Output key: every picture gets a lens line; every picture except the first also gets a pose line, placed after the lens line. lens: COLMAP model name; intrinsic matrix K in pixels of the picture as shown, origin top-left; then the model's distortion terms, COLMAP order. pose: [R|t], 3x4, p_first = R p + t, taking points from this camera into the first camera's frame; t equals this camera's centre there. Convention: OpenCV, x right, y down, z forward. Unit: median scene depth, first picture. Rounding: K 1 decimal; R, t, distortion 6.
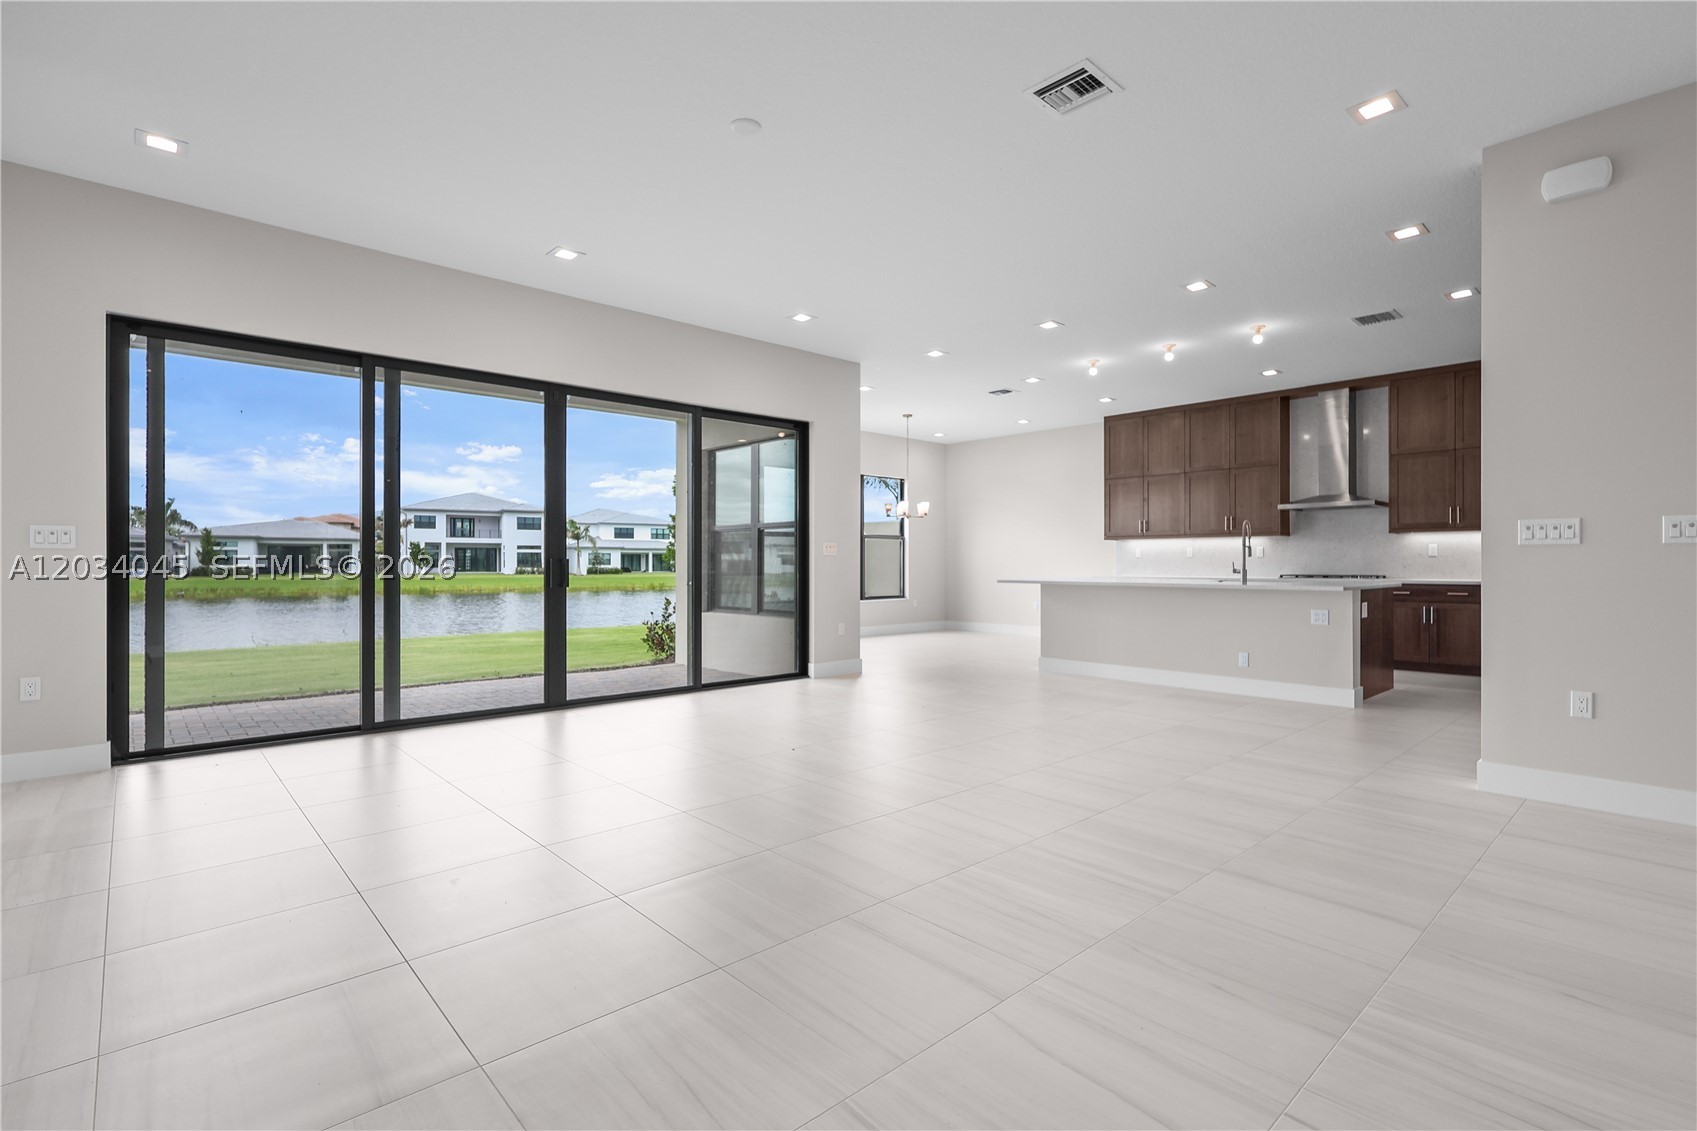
lens RADIAL K [[796.0, 0, 846.9], [0, 796.0, 563.3], [0, 0, 1]] dist [0.003493, -0.000472]
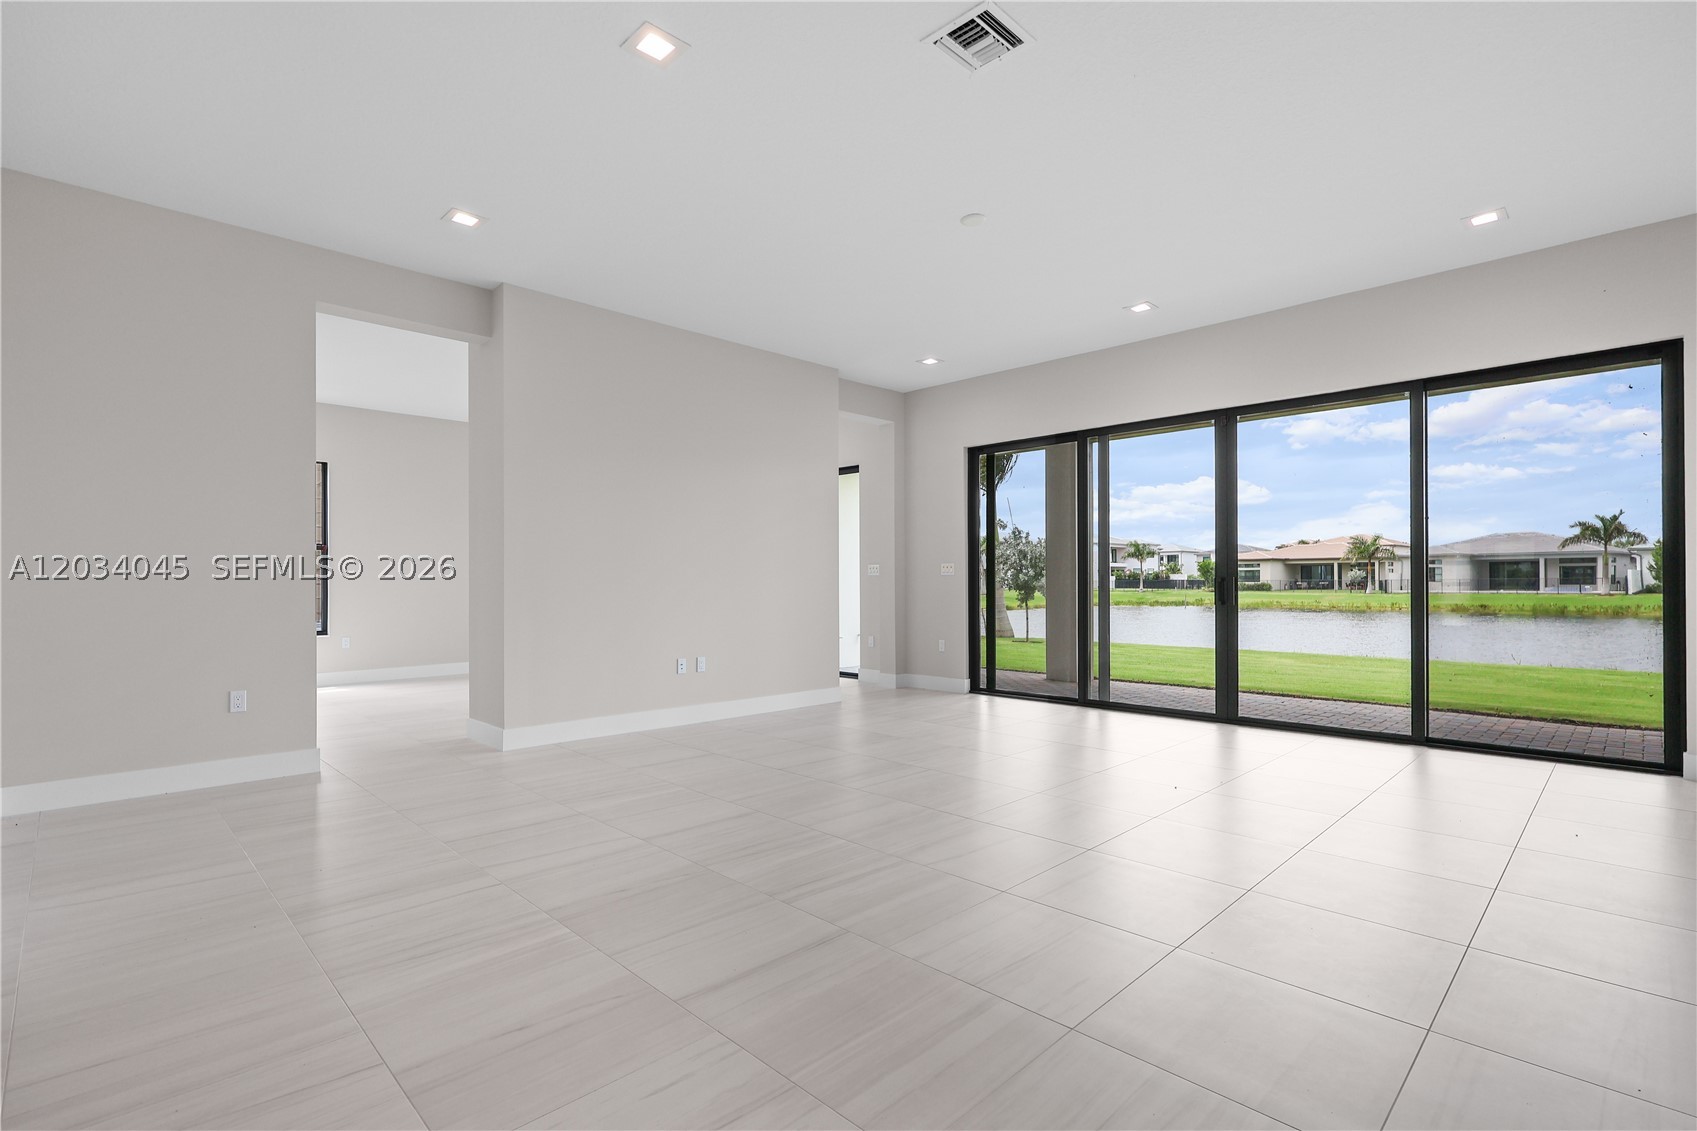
lens RADIAL K [[796.0, 0, 845.9], [0, 796.0, 570.1], [0, 0, 1]] dist [0.003493, -0.000472]
pose [[0.025915, -0.016182, -0.999533, 0.653188], [0.004729, 0.999860, -0.016065, -0.000583], [0.999653, -0.004311, 0.025987, 0.472739]]
